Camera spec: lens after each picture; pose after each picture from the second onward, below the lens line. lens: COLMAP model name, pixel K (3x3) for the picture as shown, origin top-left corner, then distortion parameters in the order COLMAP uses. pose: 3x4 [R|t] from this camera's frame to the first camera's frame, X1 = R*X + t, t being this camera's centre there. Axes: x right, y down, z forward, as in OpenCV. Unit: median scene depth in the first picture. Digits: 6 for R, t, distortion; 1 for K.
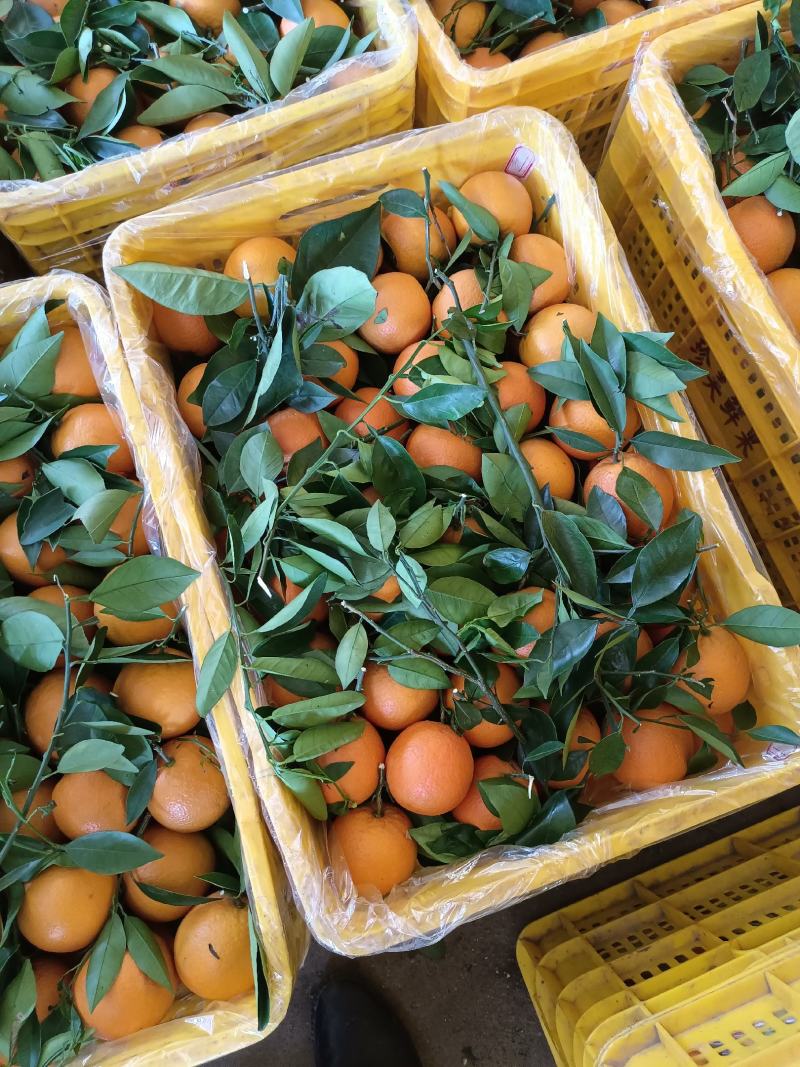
lens RADIAL K [[786.4, 0, 402.4], [0, 786.4, 535.2], [0, 0, 1]] dist [0.035401, -0.050596]
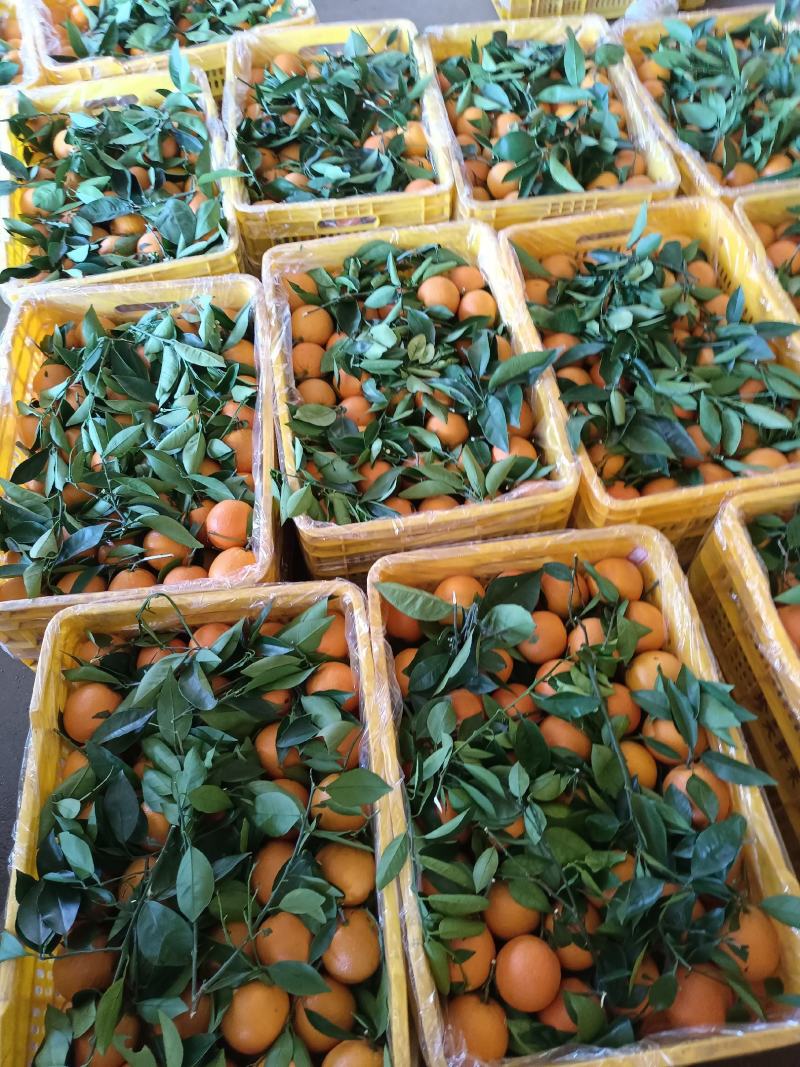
lens RADIAL K [[786.4, 0, 402.4], [0, 786.4, 535.2], [0, 0, 1]] dist [0.035401, -0.050596]
pose [[0.978010, 0.154216, -0.140409, -0.096744], [-0.192947, 0.924613, -0.328423, 0.085767], [0.079176, 0.348293, 0.934036, -0.519580]]
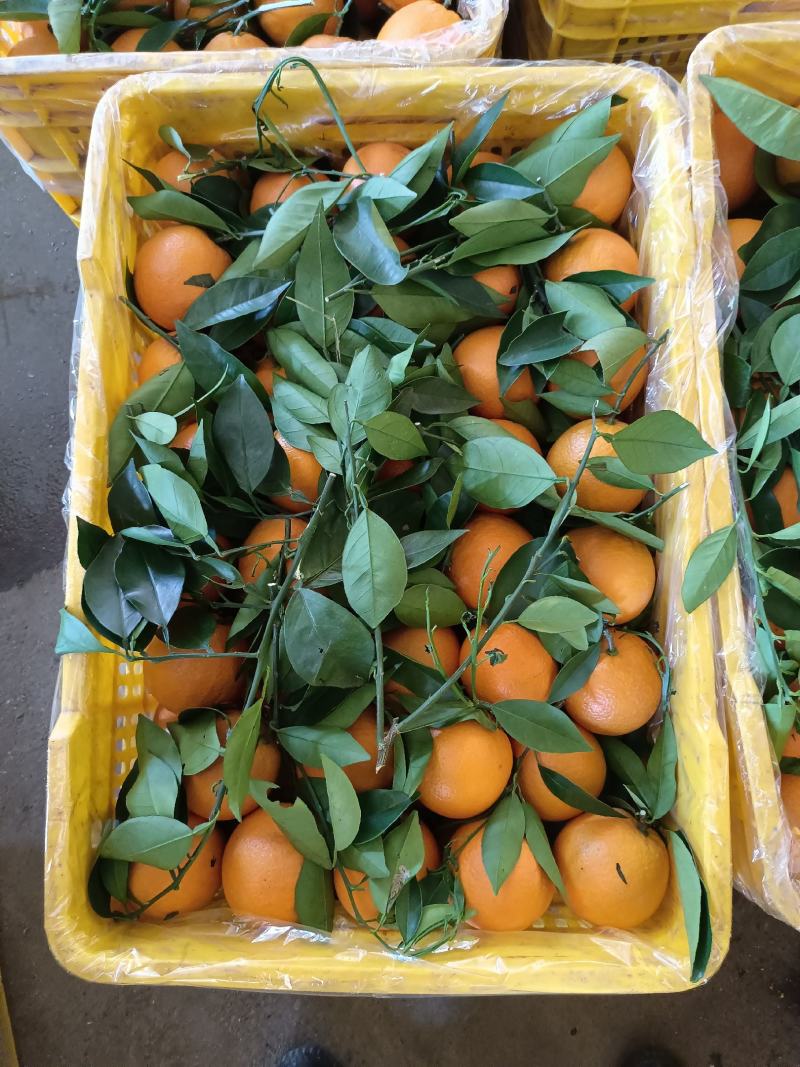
lens RADIAL K [[786.4, 0, 402.4], [0, 786.4, 535.2], [0, 0, 1]] dist [0.035401, -0.050596]
pose [[0.950556, 0.295389, -0.095859, -0.437093], [-0.290486, 0.954874, 0.061917, 0.167916], [0.109823, -0.031009, 0.993467, 0.111428]]
